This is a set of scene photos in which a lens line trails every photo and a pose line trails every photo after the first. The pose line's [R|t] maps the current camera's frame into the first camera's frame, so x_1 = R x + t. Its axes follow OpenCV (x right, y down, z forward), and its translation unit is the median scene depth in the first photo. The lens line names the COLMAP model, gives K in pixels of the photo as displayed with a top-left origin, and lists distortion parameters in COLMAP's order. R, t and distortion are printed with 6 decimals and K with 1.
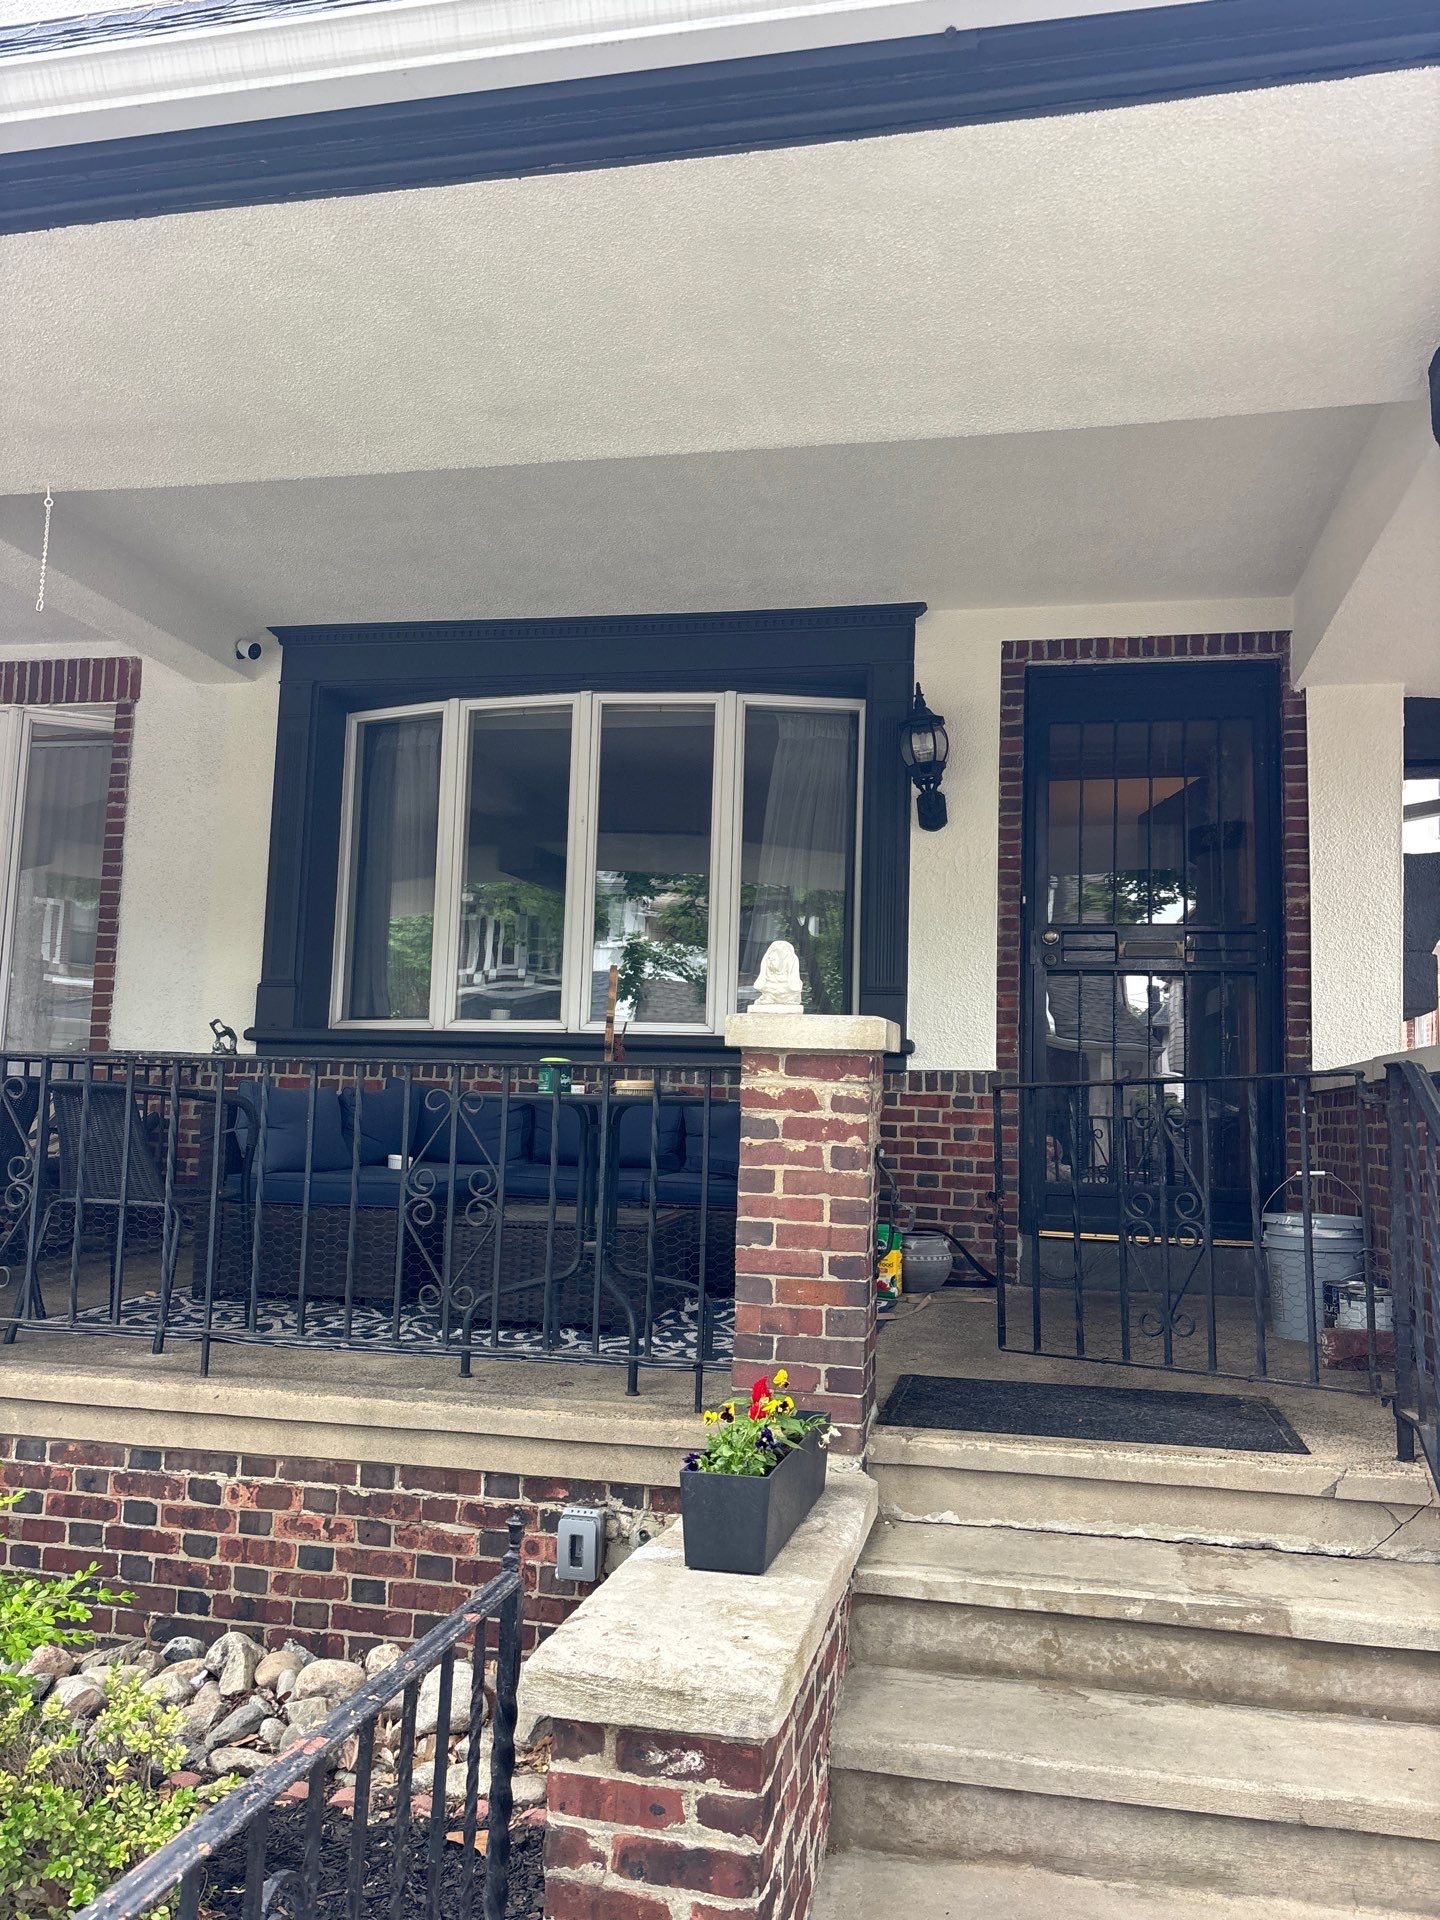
lens RADIAL K [[1436.1, 0, 728.5], [0, 1436.1, 981.9], [0, 0, 1]] dist [0.062538, -0.079591]
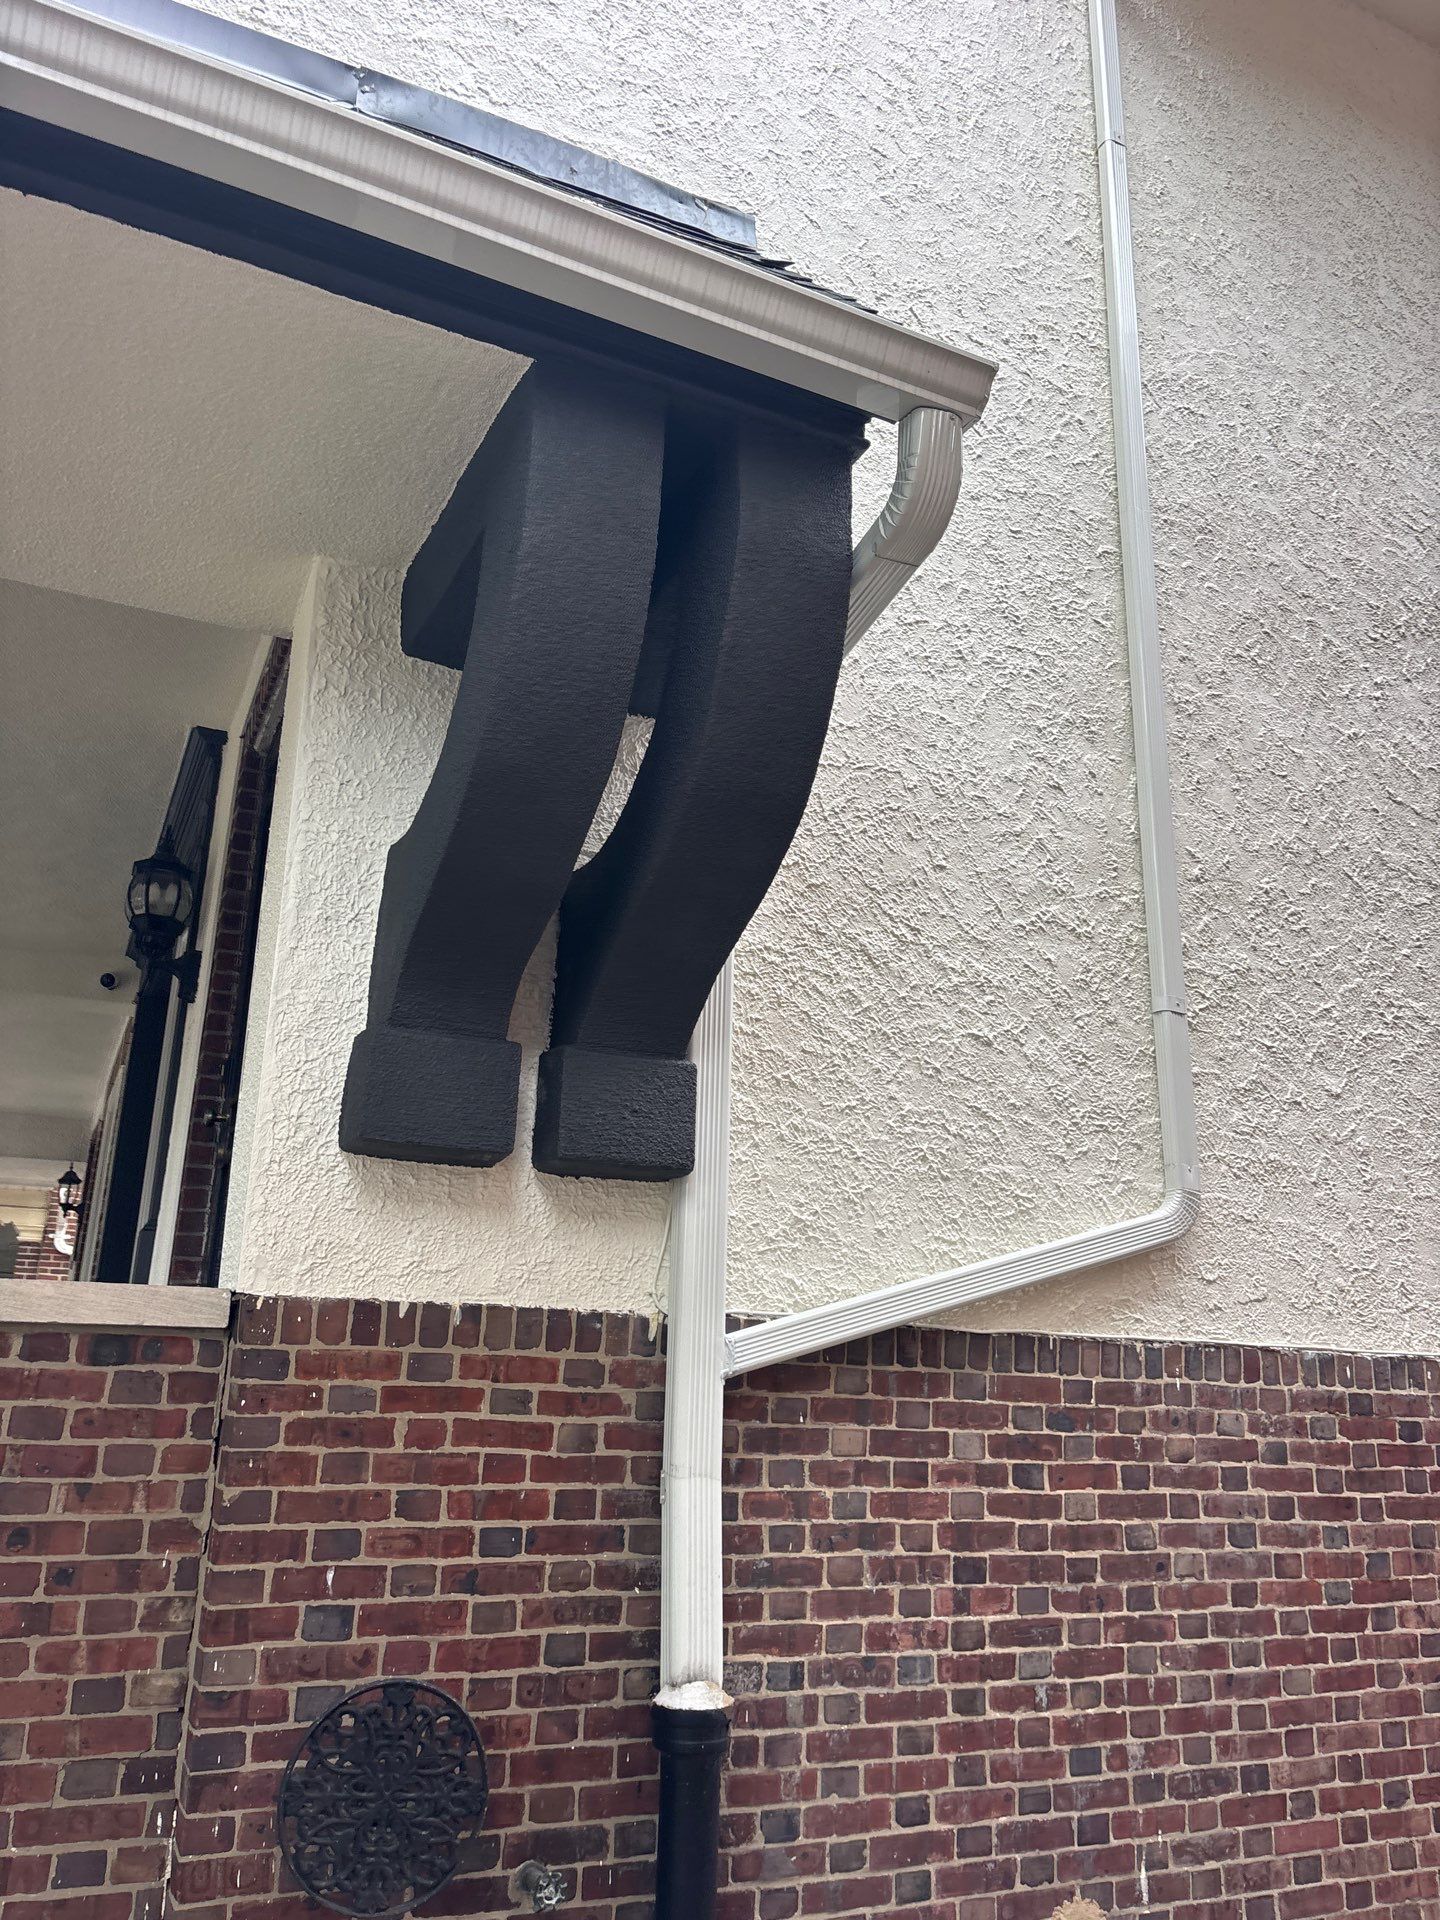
lens RADIAL K [[1446.0, 0, 709.6], [0, 1446.0, 956.0], [0, 0, 1]] dist [0.057039, -0.067096]
pose [[0.599847, -0.252699, -0.759162, 0.957647], [0.078577, 0.962835, -0.258408, 0.095582], [0.796247, 0.095352, 0.597410, 0.821599]]
